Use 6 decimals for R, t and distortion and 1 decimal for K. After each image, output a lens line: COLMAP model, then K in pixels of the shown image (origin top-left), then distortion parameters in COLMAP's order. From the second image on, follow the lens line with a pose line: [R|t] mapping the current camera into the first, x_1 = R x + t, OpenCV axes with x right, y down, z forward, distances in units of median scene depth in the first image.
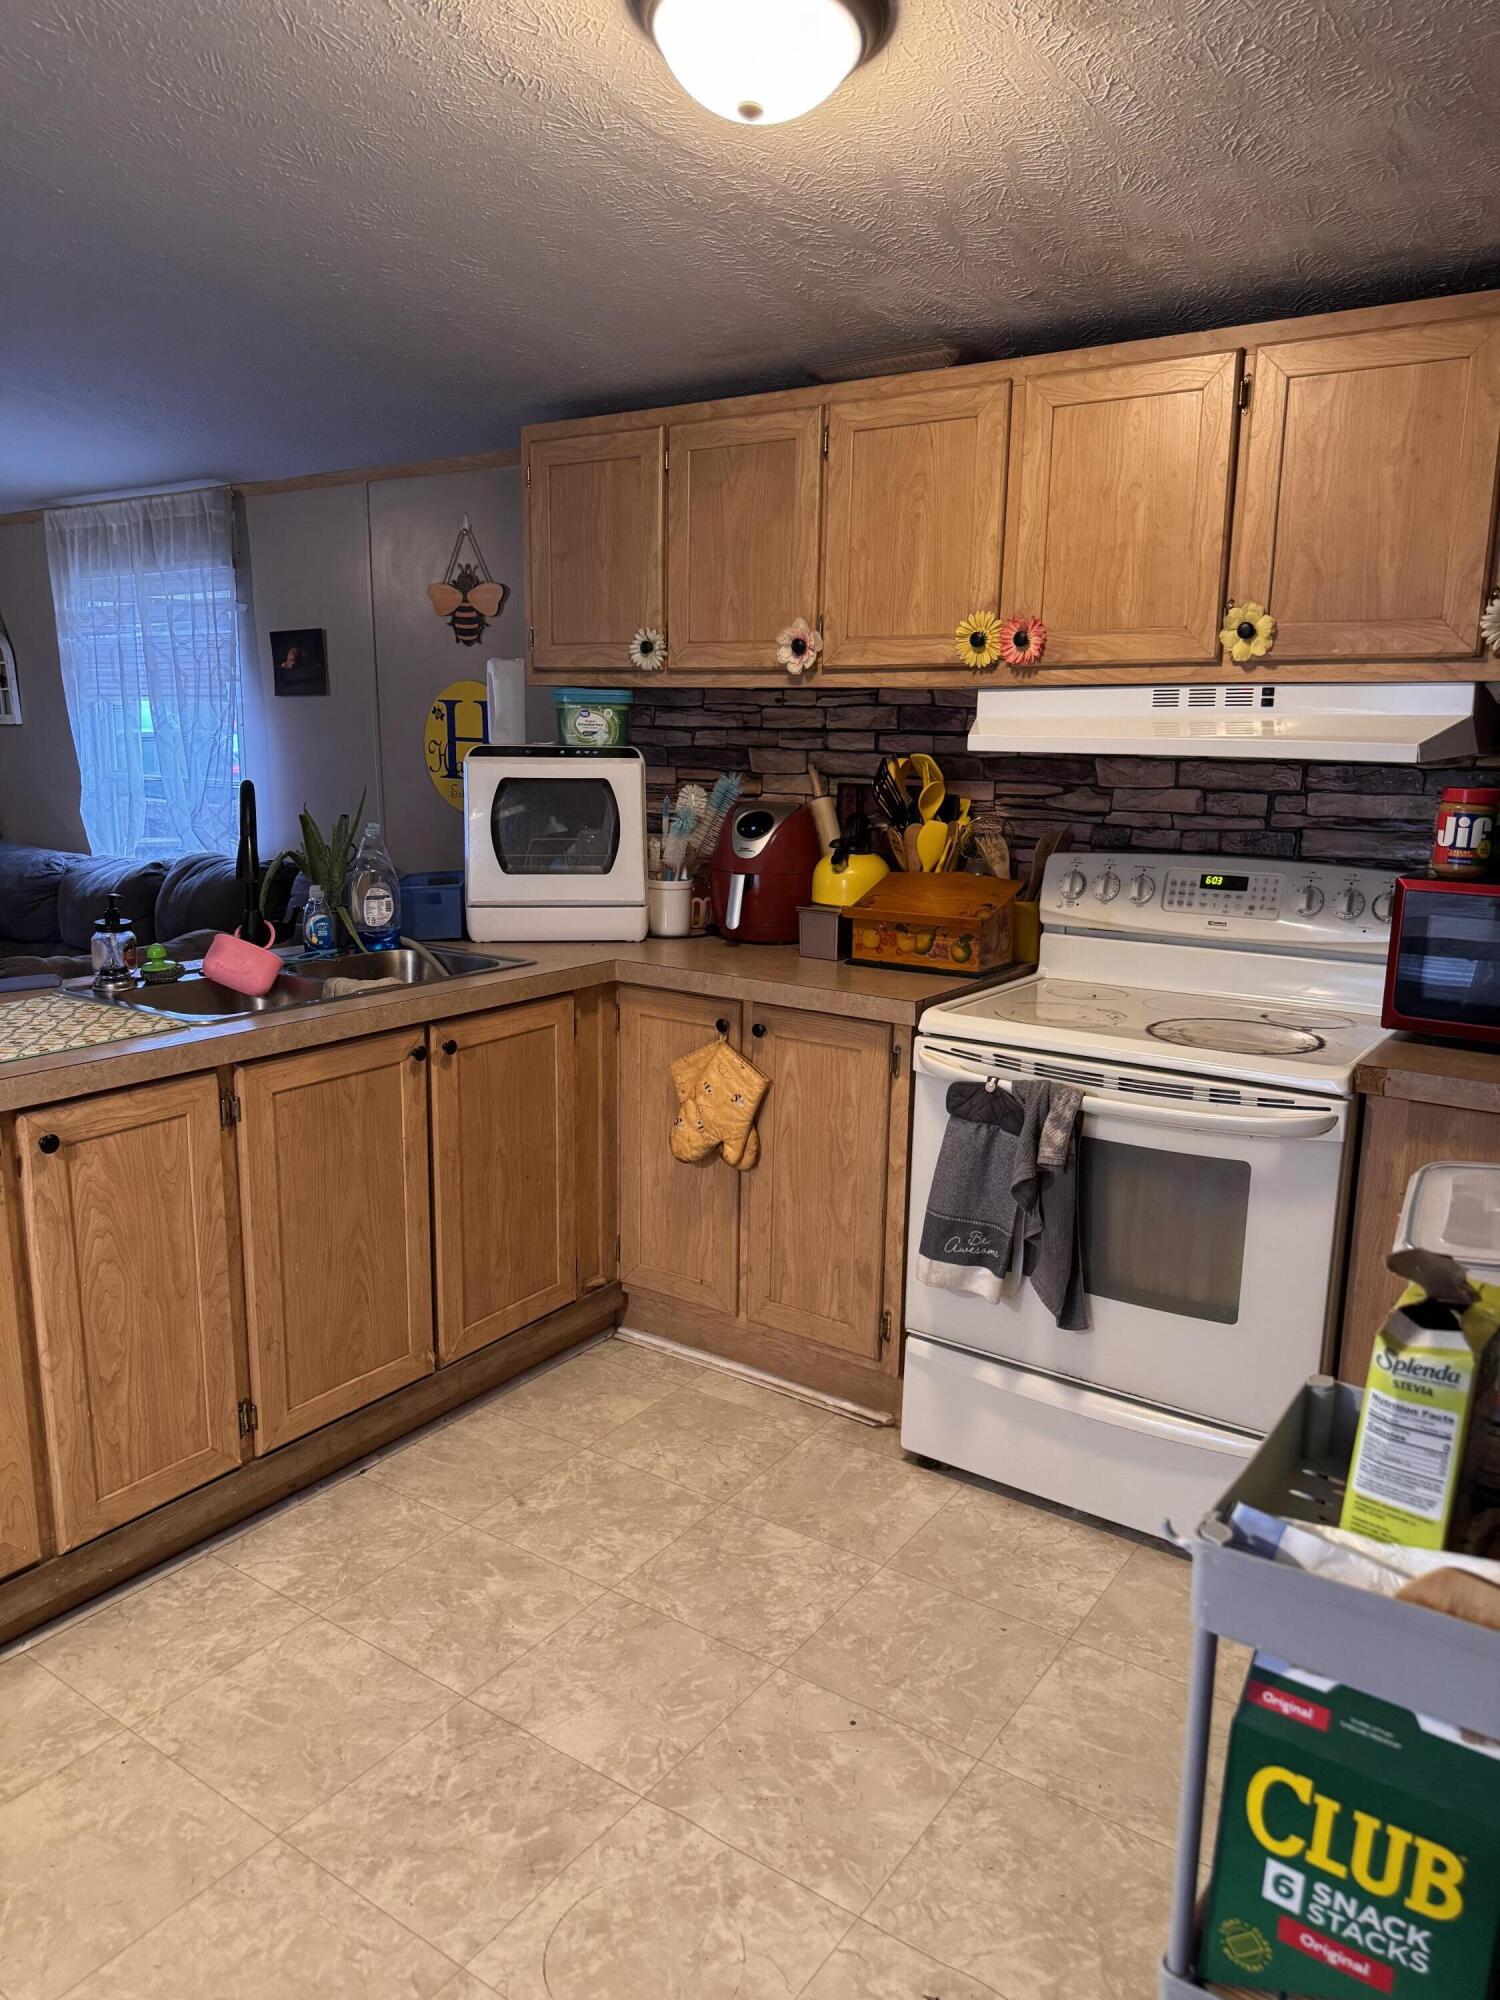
lens RADIAL K [[1380.5, 0, 739.8], [0, 1380.5, 999.7], [0, 0, 1]] dist [0.037034, -0.056663]
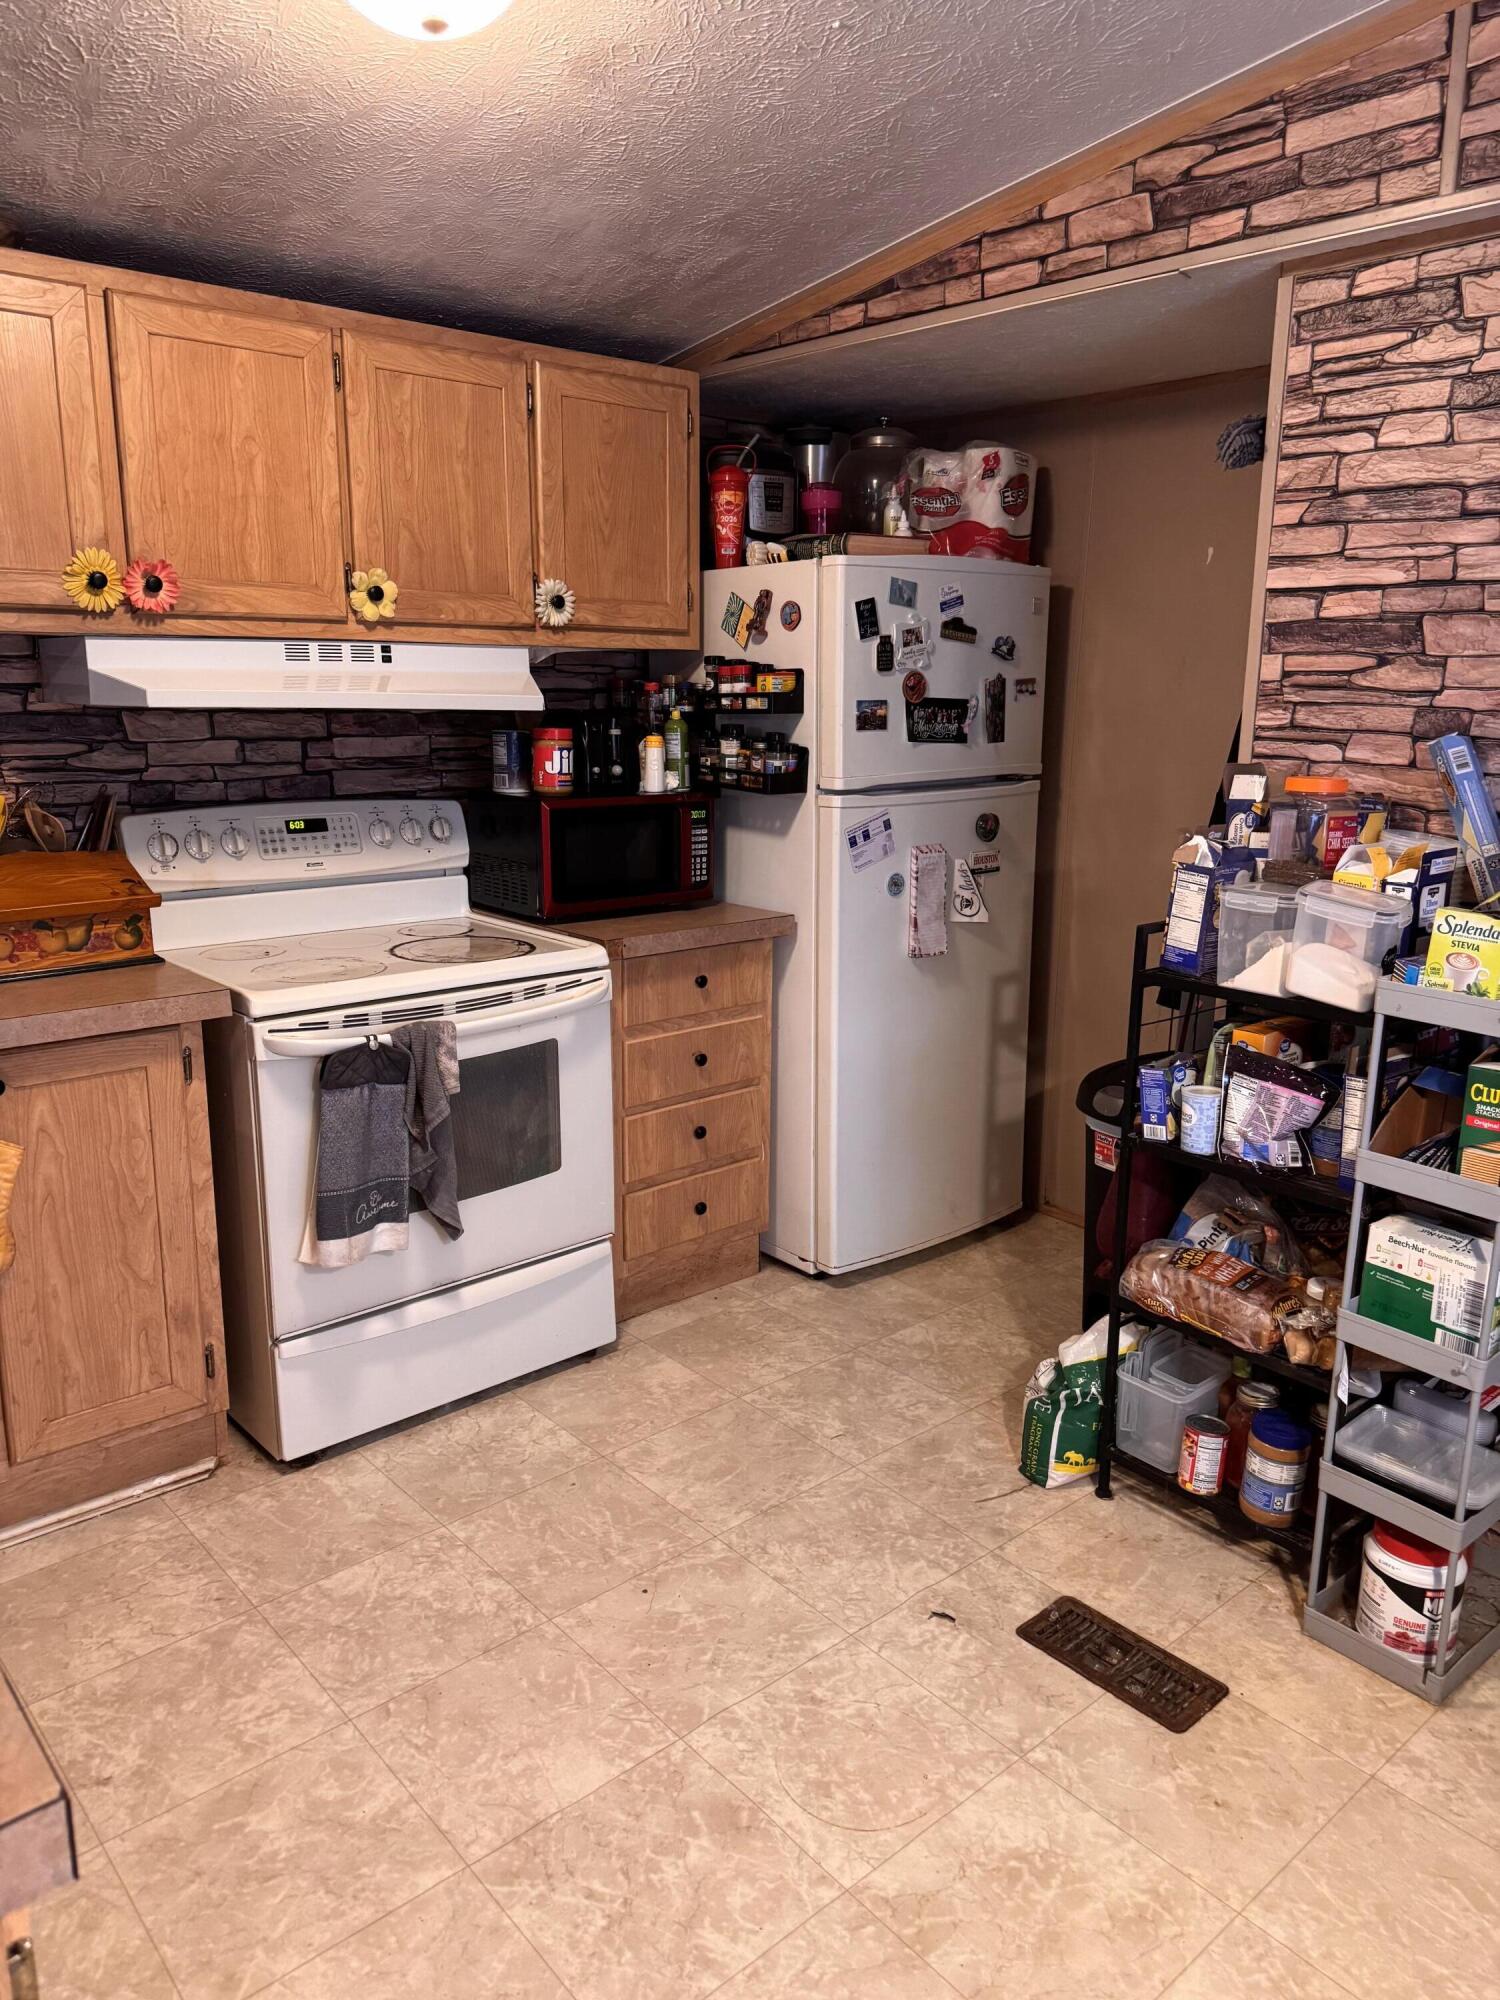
lens RADIAL K [[1380.5, 0, 750.9], [0, 1380.5, 991.6], [0, 0, 1]] dist [0.037034, -0.056663]
pose [[0.253146, -0.224363, 0.941052, -0.649891], [0.178650, 0.966848, 0.182456, -0.103013], [-0.950790, 0.121930, 0.284836, 0.420918]]
